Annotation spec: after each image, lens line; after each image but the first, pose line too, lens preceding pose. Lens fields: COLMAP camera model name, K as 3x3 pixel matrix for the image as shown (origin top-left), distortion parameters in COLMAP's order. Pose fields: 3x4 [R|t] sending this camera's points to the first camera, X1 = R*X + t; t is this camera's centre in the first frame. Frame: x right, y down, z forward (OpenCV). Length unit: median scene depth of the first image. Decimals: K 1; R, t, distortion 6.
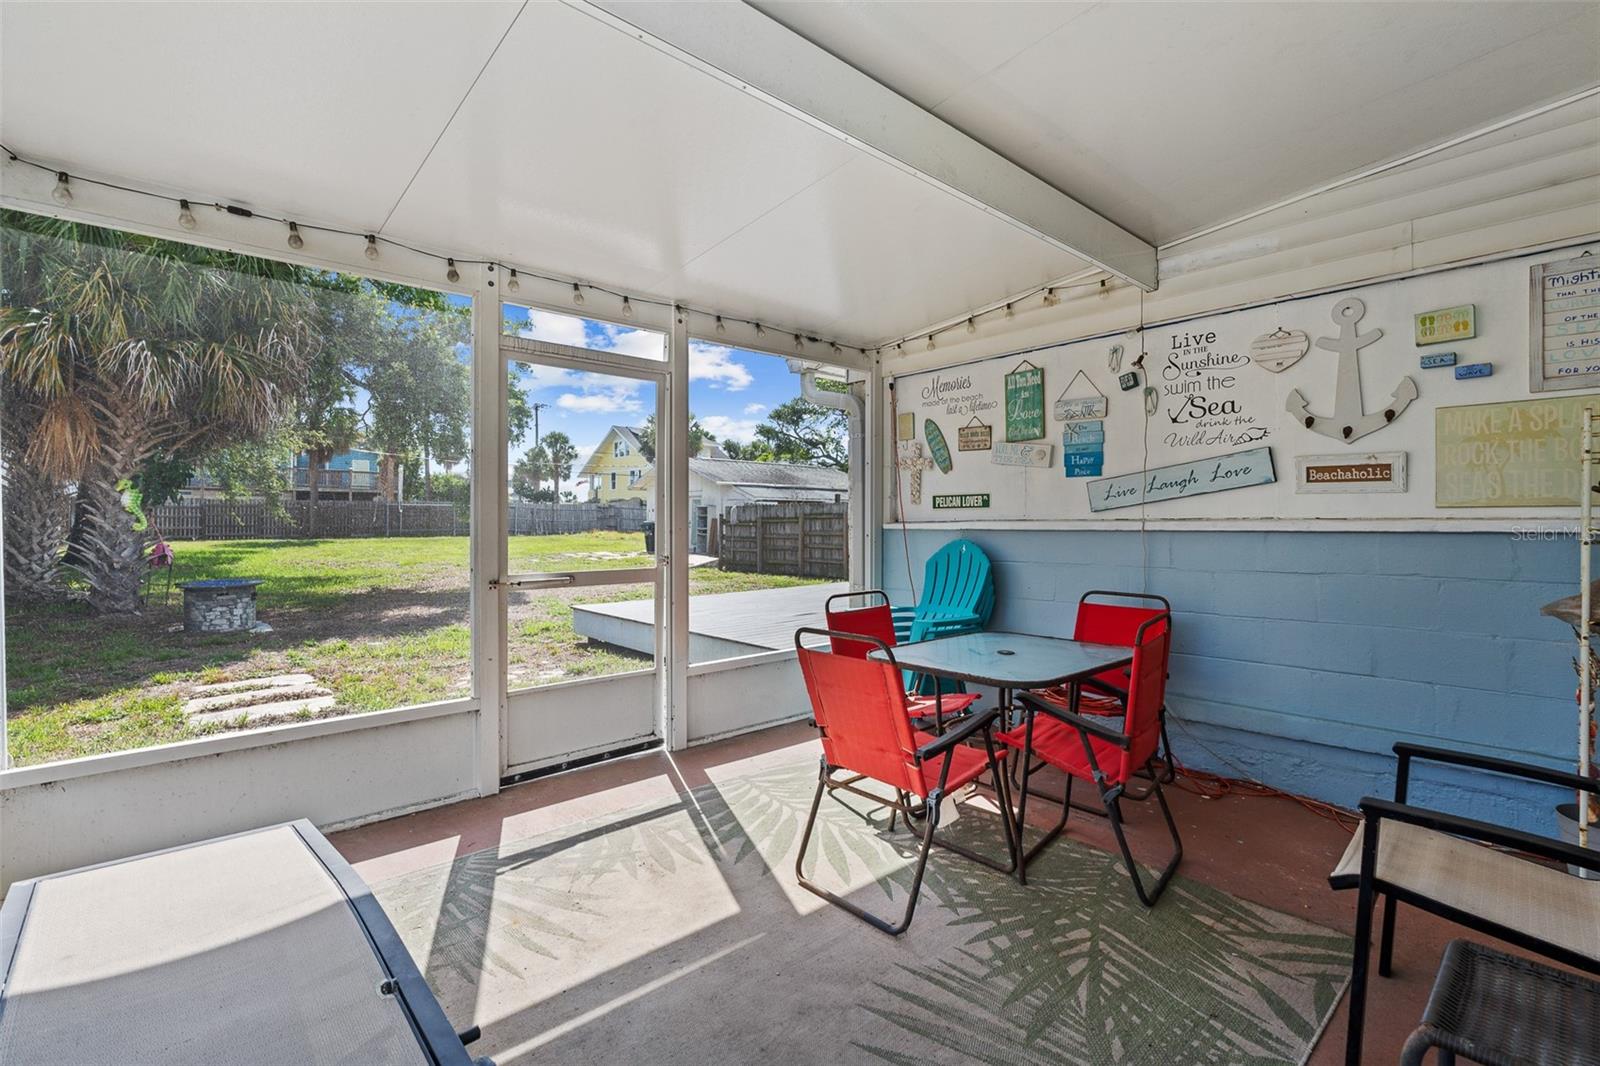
lens RADIAL K [[722.9, 0, 793.8], [0, 722.9, 508.7], [0, 0, 1]] dist [-0.004811, 0.000303]
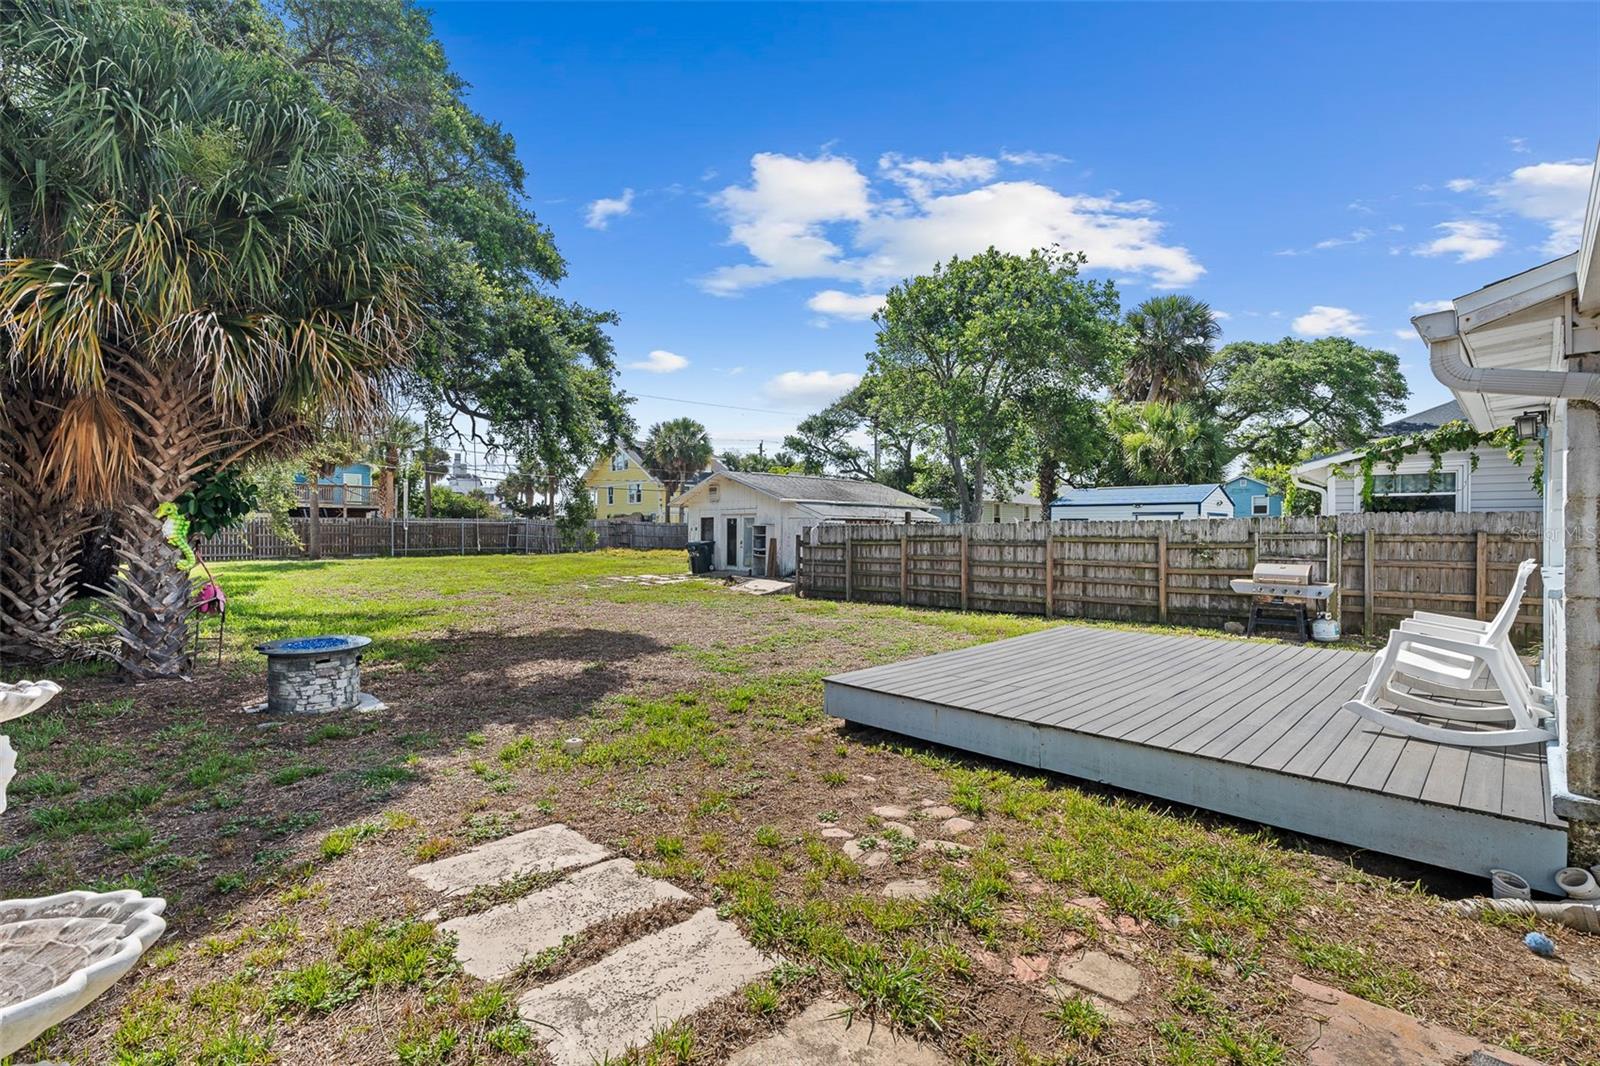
lens RADIAL K [[722.9, 0, 799.4], [0, 722.9, 529.2], [0, 0, 1]] dist [-0.004811, 0.000303]
pose [[0.999356, -0.001413, 0.035863, -0.287049], [0.001052, 0.999949, 0.010083, -0.019227], [-0.035875, -0.010039, 0.999306, 0.215066]]
